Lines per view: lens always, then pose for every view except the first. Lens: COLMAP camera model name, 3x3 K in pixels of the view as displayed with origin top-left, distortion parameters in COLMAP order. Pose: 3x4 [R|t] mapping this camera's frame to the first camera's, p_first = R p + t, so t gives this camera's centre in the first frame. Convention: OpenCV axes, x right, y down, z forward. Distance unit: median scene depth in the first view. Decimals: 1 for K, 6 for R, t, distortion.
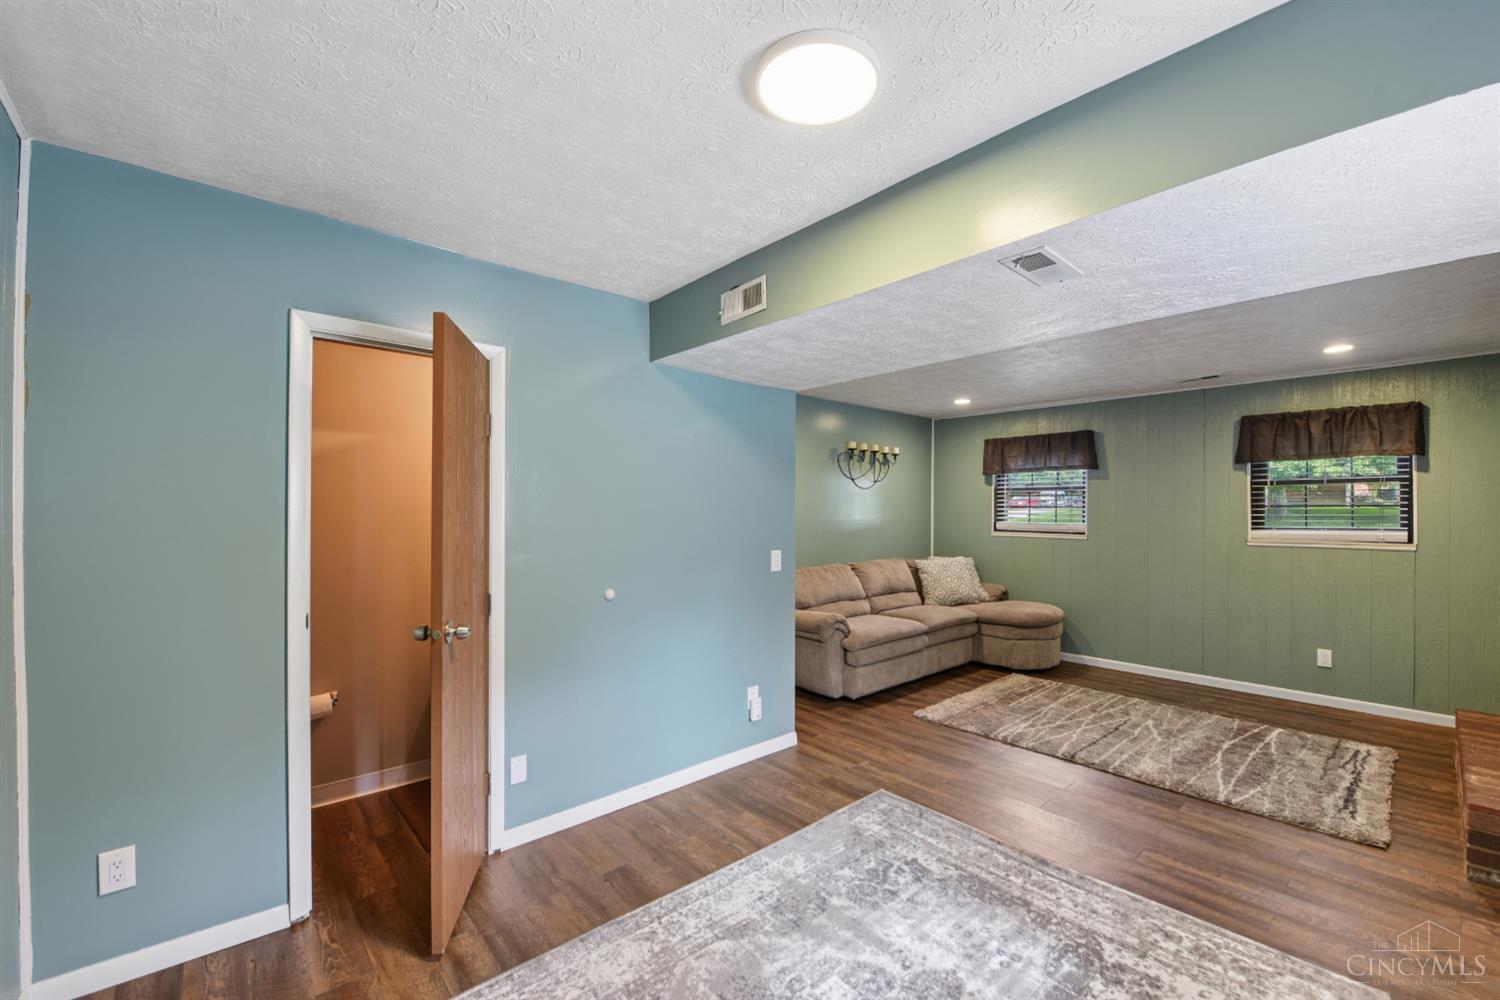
lens RADIAL K [[617.4, 0, 760.6], [0, 617.4, 506.1], [0, 0, 1]] dist [-0.013478, -0.001584]
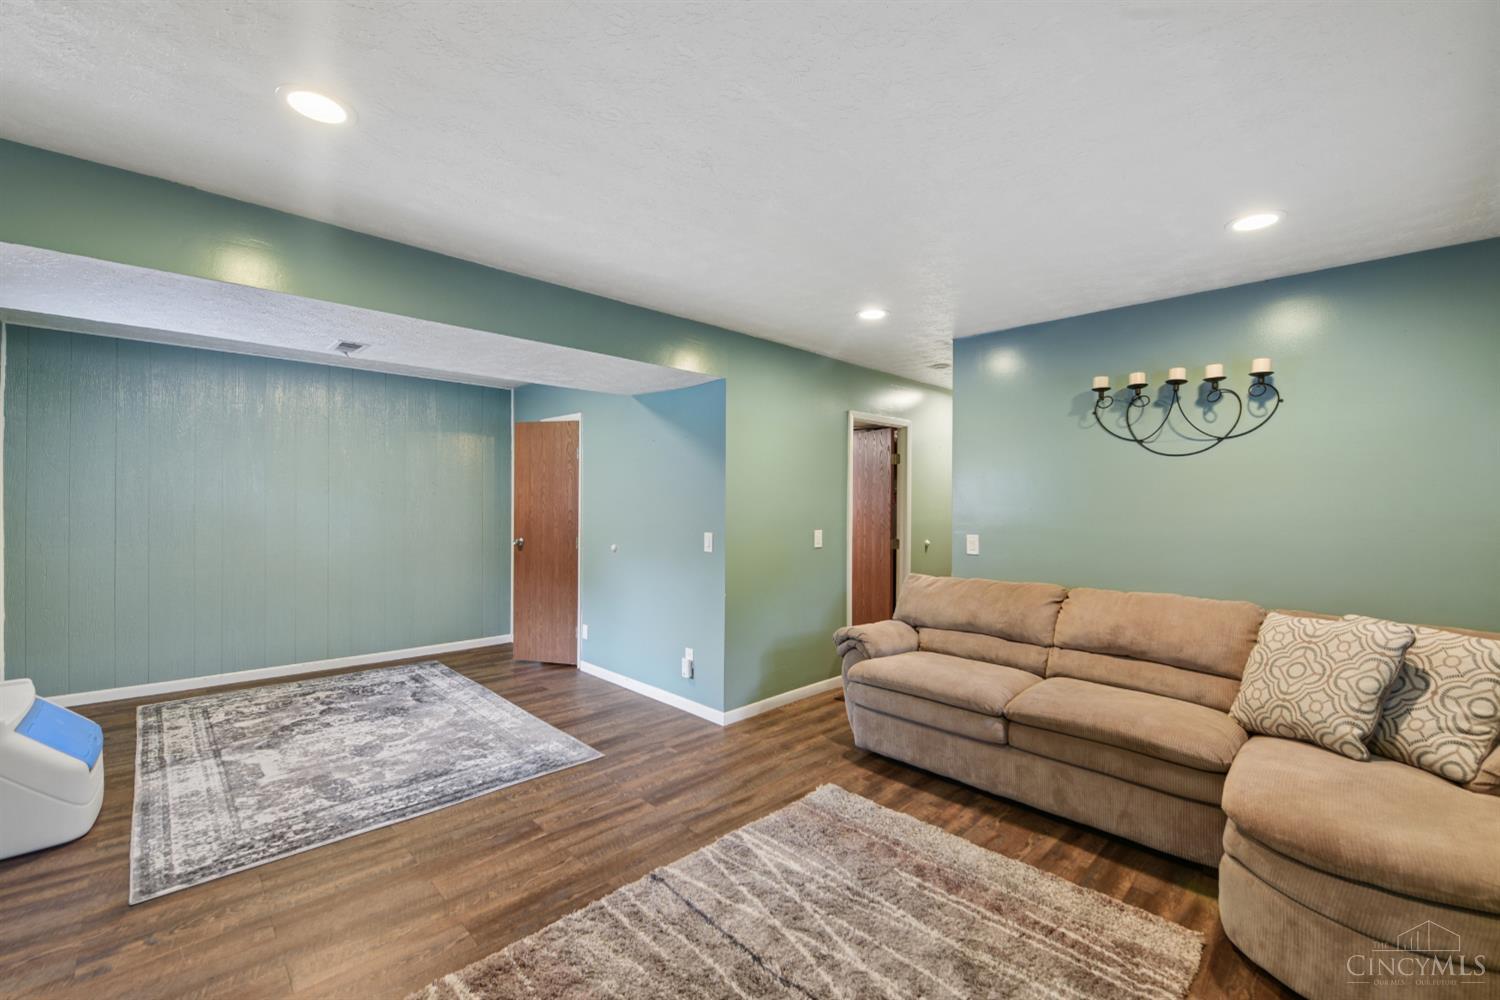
lens RADIAL K [[617.4, 0, 761.3], [0, 617.4, 501.3], [0, 0, 1]] dist [-0.013478, -0.001584]
pose [[0.065859, 0.005226, -0.997815, 1.094209], [0.001173, 0.999985, 0.005315, 0.012019], [0.997828, -0.001521, 0.065852, 1.024281]]
